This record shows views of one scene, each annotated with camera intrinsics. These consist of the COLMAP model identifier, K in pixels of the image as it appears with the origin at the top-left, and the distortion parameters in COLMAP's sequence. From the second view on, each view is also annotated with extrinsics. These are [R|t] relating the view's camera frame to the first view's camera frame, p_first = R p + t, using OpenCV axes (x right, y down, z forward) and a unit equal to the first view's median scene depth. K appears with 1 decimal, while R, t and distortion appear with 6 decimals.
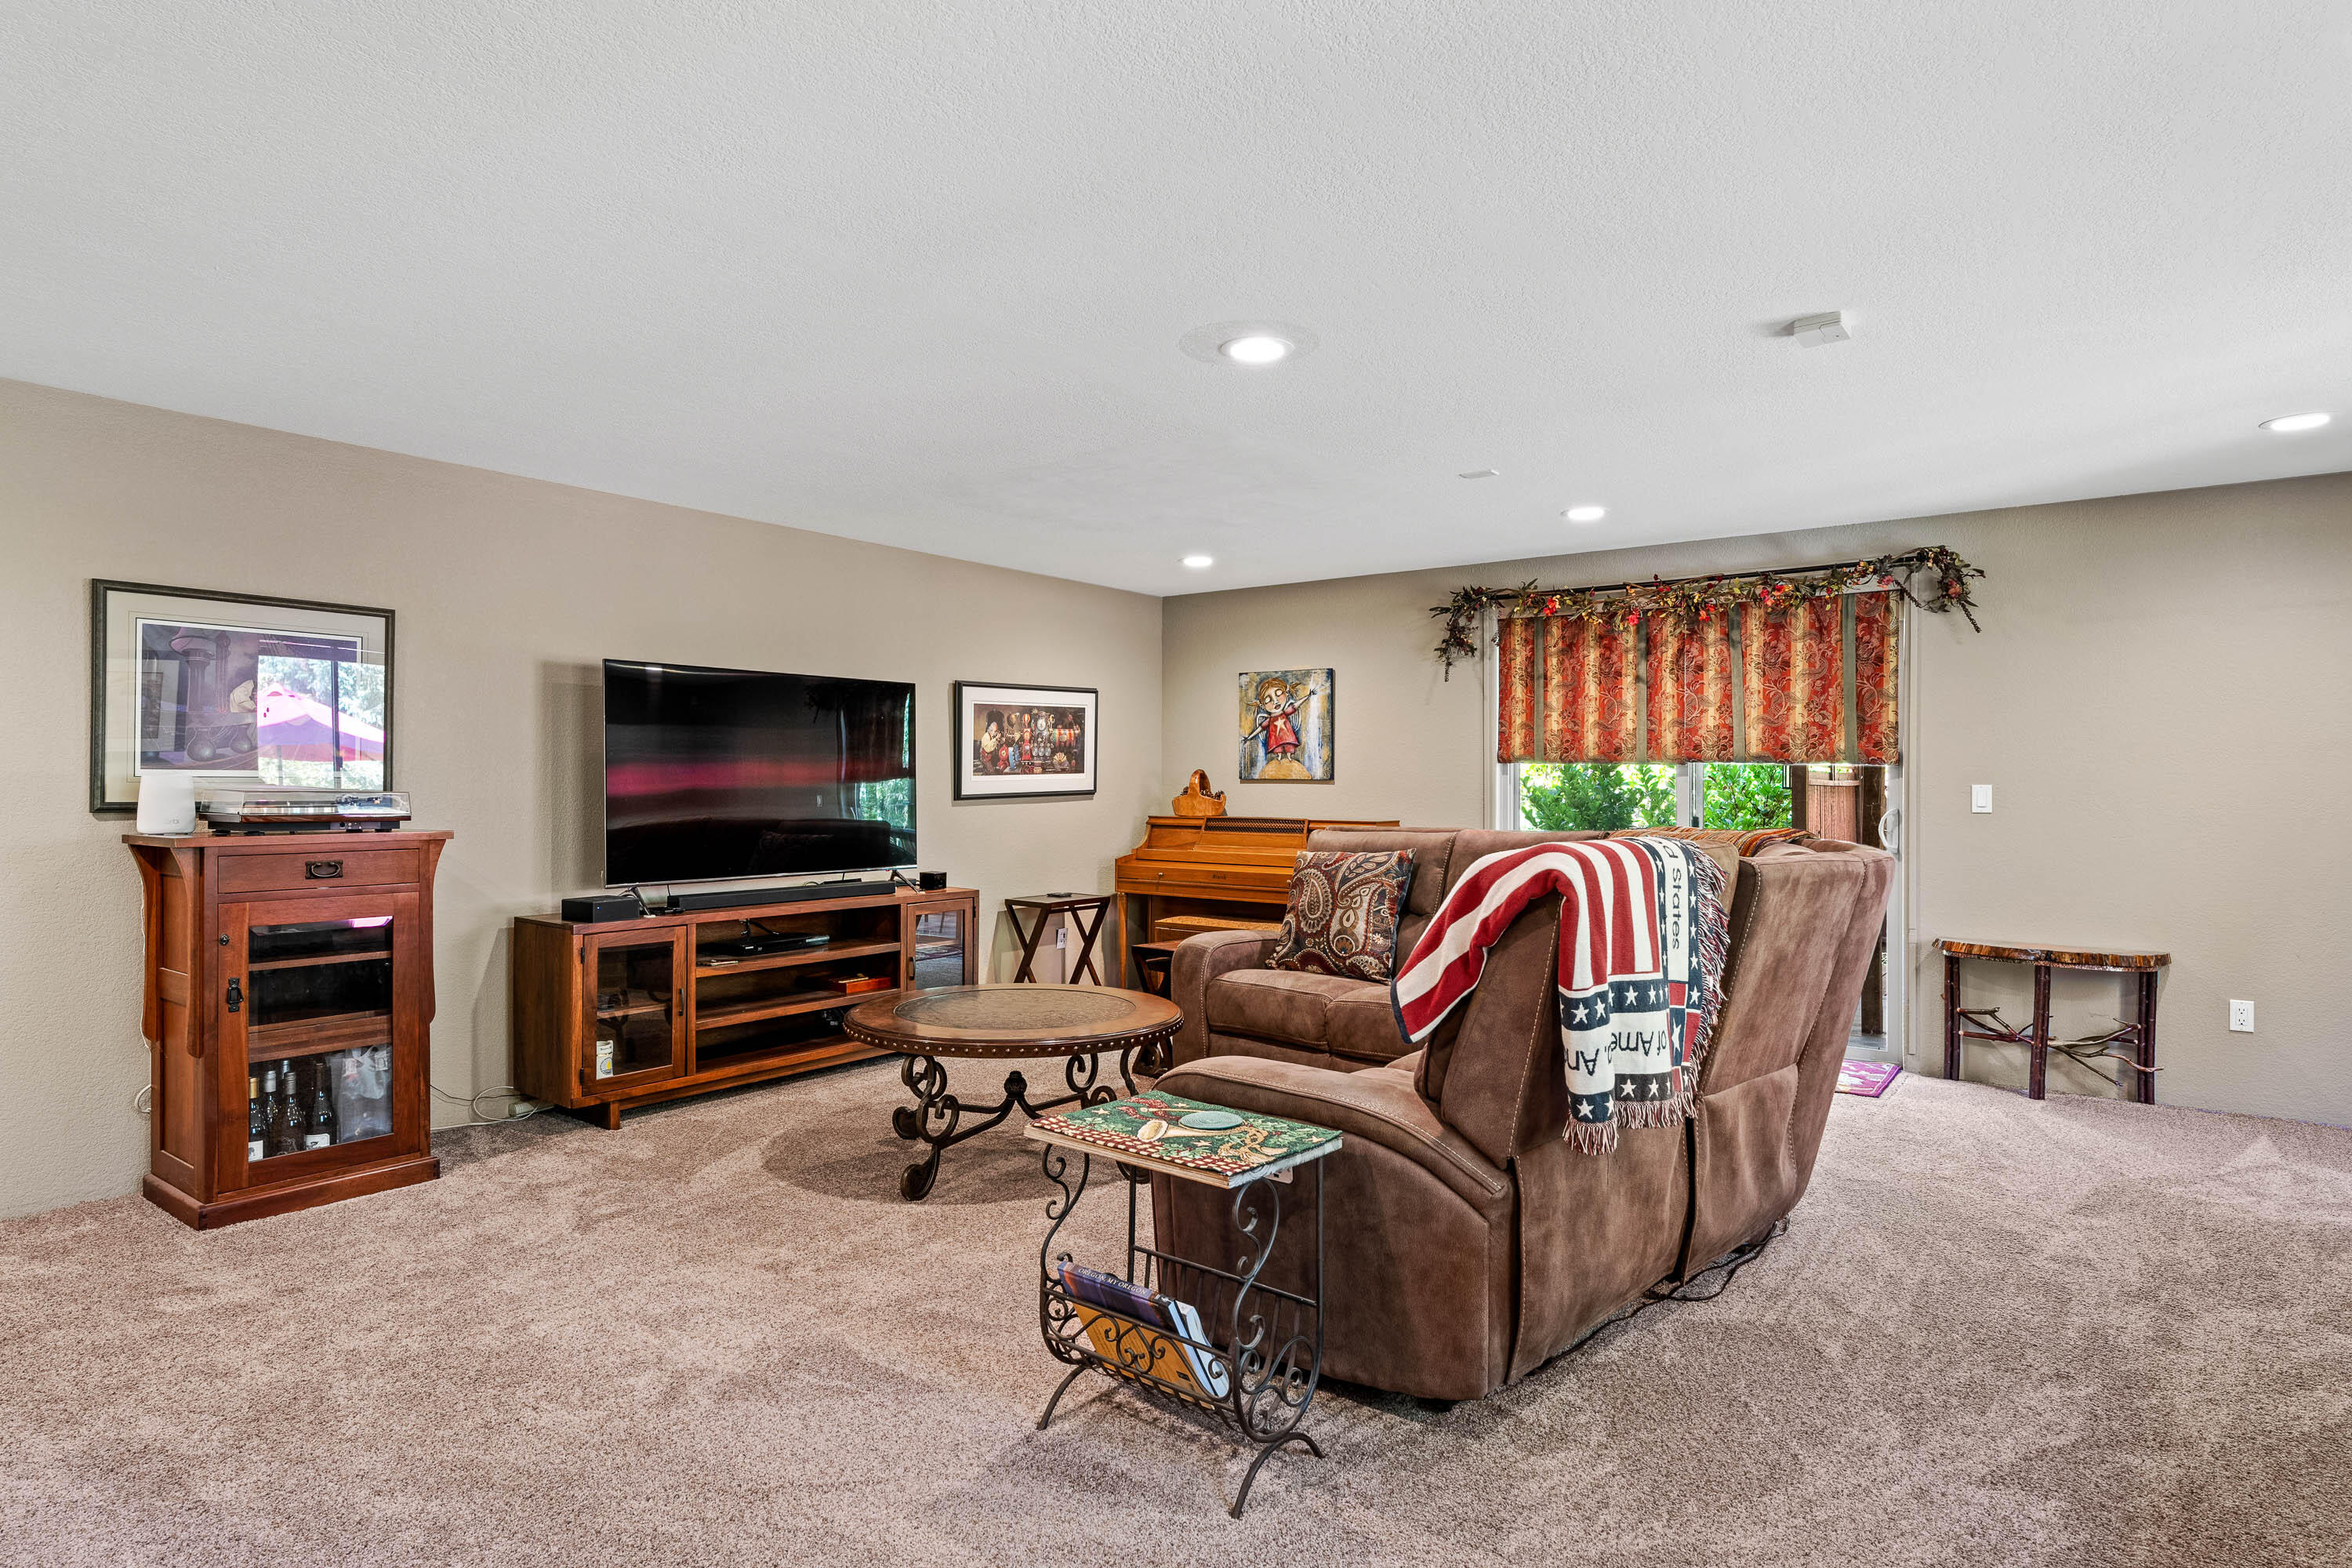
lens RADIAL K [[1277.8, 0, 1175.1], [0, 1277.8, 779.3], [0, 0, 1]] dist [-0.002903, 0.000266]
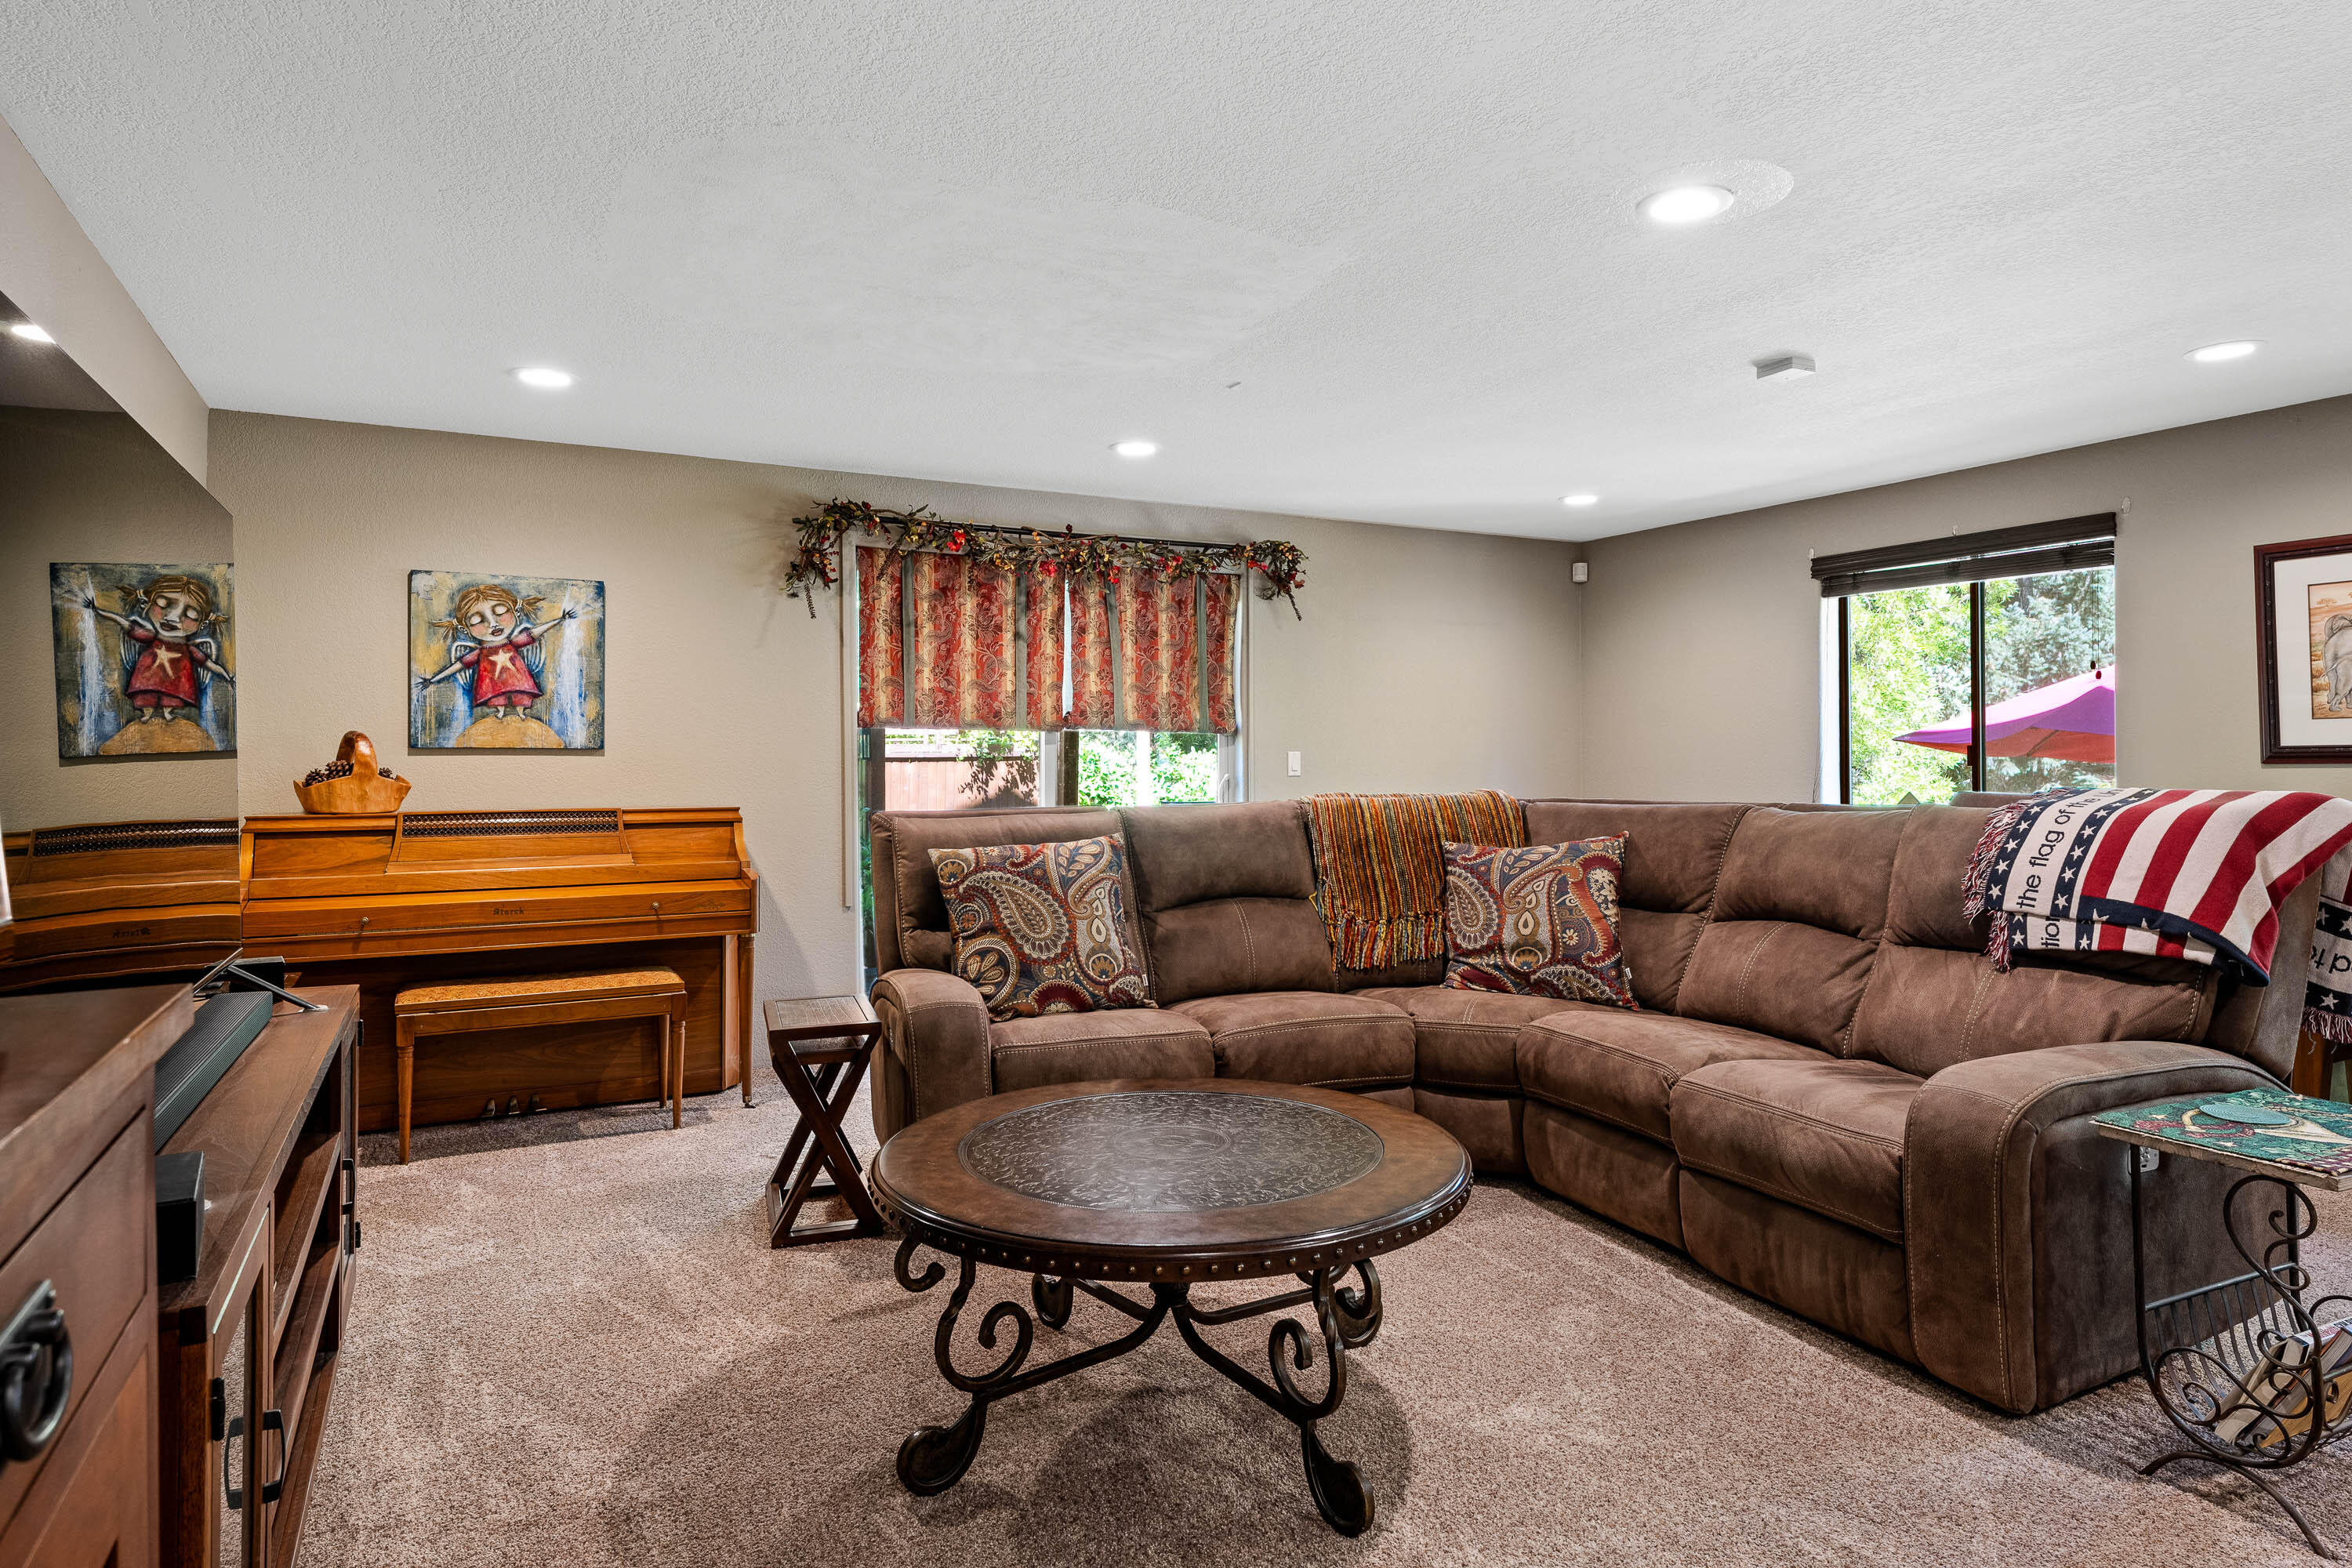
lens RADIAL K [[1352.6, 0, 1171.3], [0, 1352.6, 781.1], [0, 0, 1]] dist [0.006177, 0.000129]
pose [[0.409078, -0.023788, 0.912189, -0.447055], [0.001198, 0.999673, 0.025532, -0.000516], [-0.912499, -0.009351, 0.408973, 0.490930]]
